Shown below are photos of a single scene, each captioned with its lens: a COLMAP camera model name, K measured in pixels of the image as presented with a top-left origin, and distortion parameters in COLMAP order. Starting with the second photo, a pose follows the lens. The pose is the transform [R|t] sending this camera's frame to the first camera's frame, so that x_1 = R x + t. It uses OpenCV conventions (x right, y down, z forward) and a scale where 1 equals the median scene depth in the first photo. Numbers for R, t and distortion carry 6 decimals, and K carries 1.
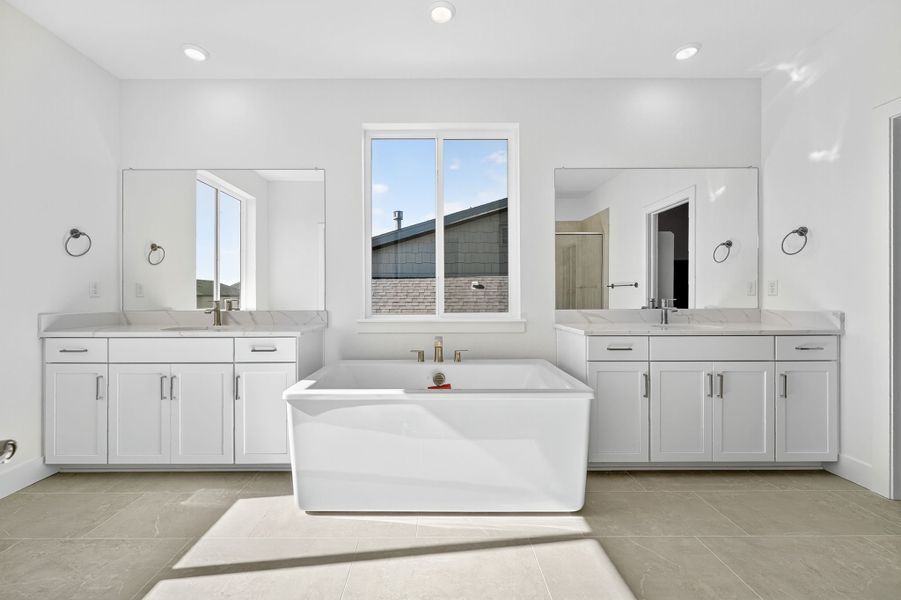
lens RADIAL K [[365.6, 0, 442.7], [0, 365.6, 297.9], [0, 0, 1]] dist [-0.001612, -0.000234]
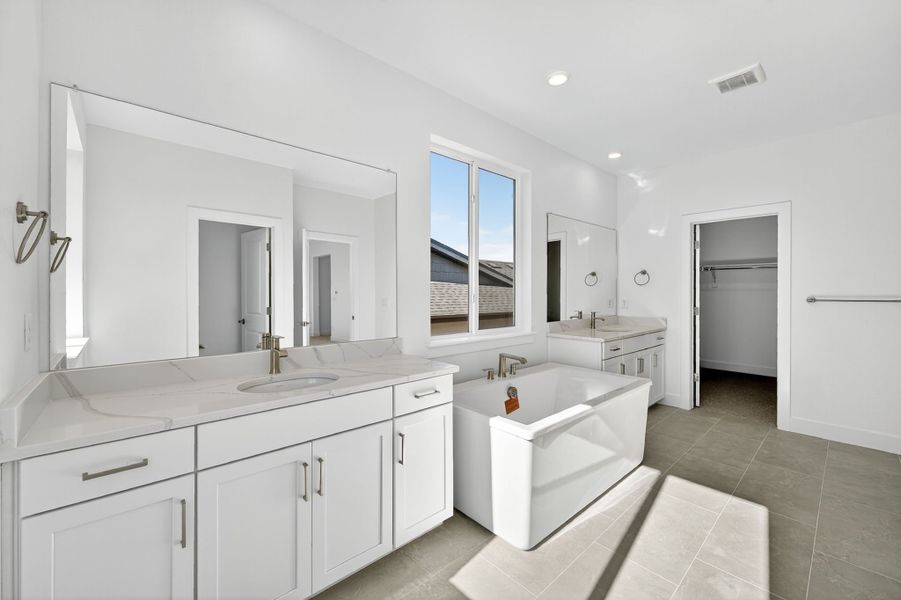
lens RADIAL K [[365.6, 0, 443.2], [0, 365.6, 295.1], [0, 0, 1]] dist [-0.001612, -0.000234]
pose [[0.745213, -0.003122, 0.666819, -0.929633], [0.006017, 0.999980, -0.002042, -0.073041], [-0.666799, 0.005534, 0.745217, 0.328530]]
